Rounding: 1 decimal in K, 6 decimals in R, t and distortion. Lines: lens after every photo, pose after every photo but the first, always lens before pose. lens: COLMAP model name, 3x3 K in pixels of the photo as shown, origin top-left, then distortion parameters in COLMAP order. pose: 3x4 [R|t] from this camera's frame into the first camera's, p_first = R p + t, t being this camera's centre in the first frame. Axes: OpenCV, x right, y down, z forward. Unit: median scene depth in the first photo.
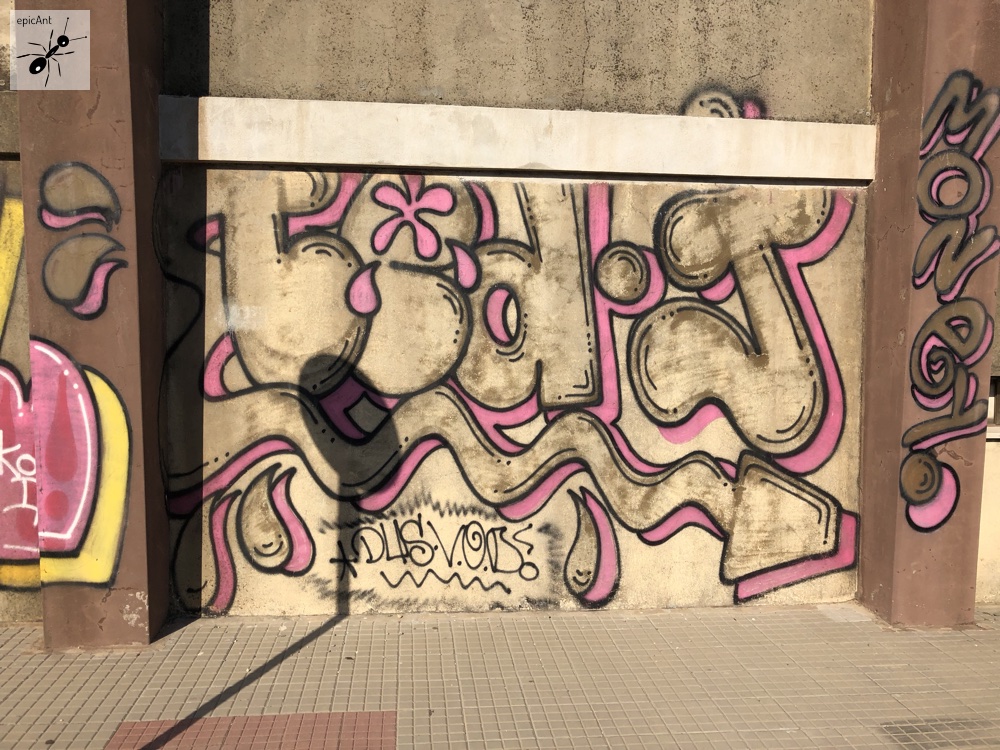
lens RADIAL K [[827.6, 0, 499.0], [0, 827.6, 373.9], [0, 0, 1]] dist [0.055249, -0.042171]
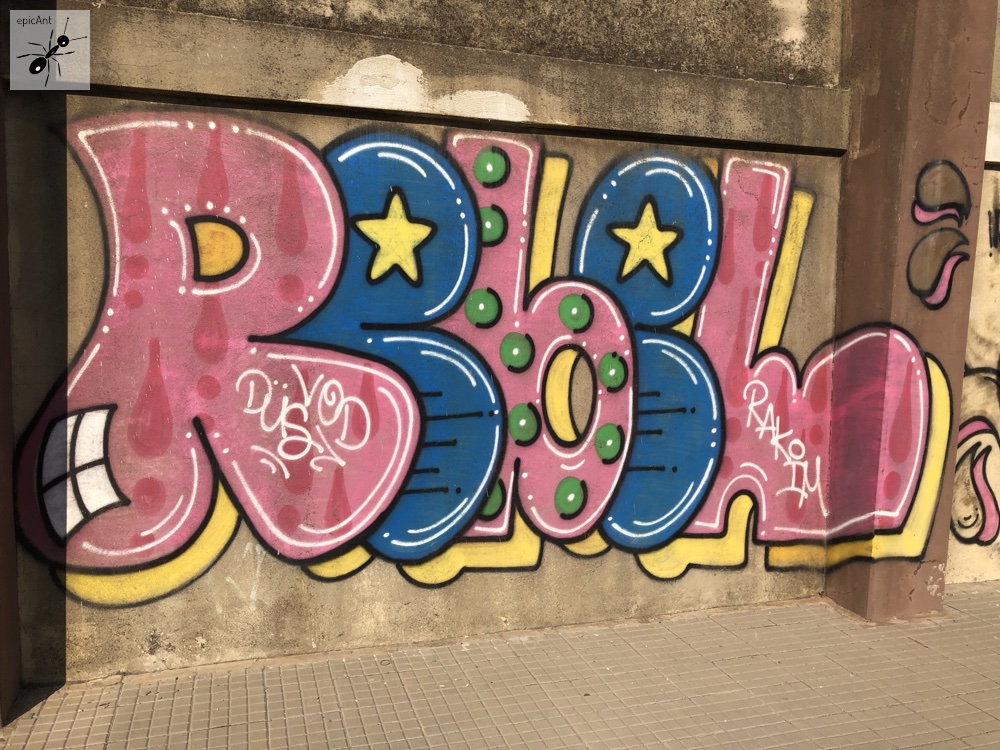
lens RADIAL K [[827.6, 0, 501.9], [0, 827.6, 376.6], [0, 0, 1]] dist [0.055249, -0.042171]
pose [[0.975029, -0.013374, 0.221674, -1.174469], [0.008977, 0.999743, 0.020833, -0.006303], [-0.221896, -0.018323, 0.974898, 0.079434]]
